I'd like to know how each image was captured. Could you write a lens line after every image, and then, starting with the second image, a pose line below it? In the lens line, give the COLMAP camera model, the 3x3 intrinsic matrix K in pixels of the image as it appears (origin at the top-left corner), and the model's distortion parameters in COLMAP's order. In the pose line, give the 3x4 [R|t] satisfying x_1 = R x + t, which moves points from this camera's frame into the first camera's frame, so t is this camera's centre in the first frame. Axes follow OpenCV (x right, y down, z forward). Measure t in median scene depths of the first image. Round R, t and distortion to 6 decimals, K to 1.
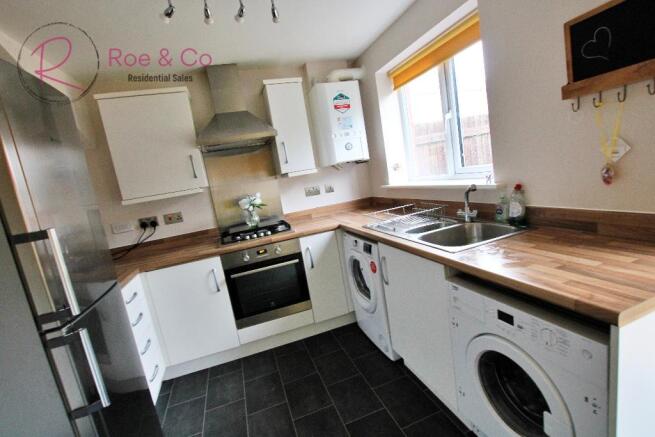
lens RADIAL K [[302.6, 0, 327.0], [0, 302.6, 219.2], [0, 0, 1]] dist [-0.032843, -0.000259]
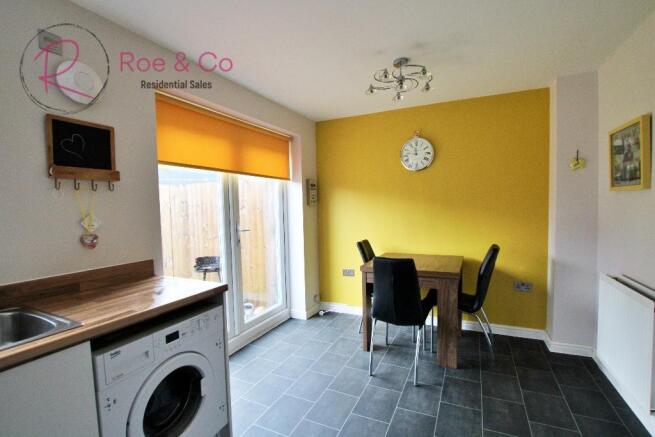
lens RADIAL K [[302.6, 0, 327.7], [0, 302.6, 219.6], [0, 0, 1]] dist [-0.032843, -0.000259]
pose [[-0.702789, 0.142233, 0.697035, -0.293933], [0.240761, 0.969545, 0.044909, -0.019942], [-0.669419, 0.199380, -0.715629, 0.479255]]
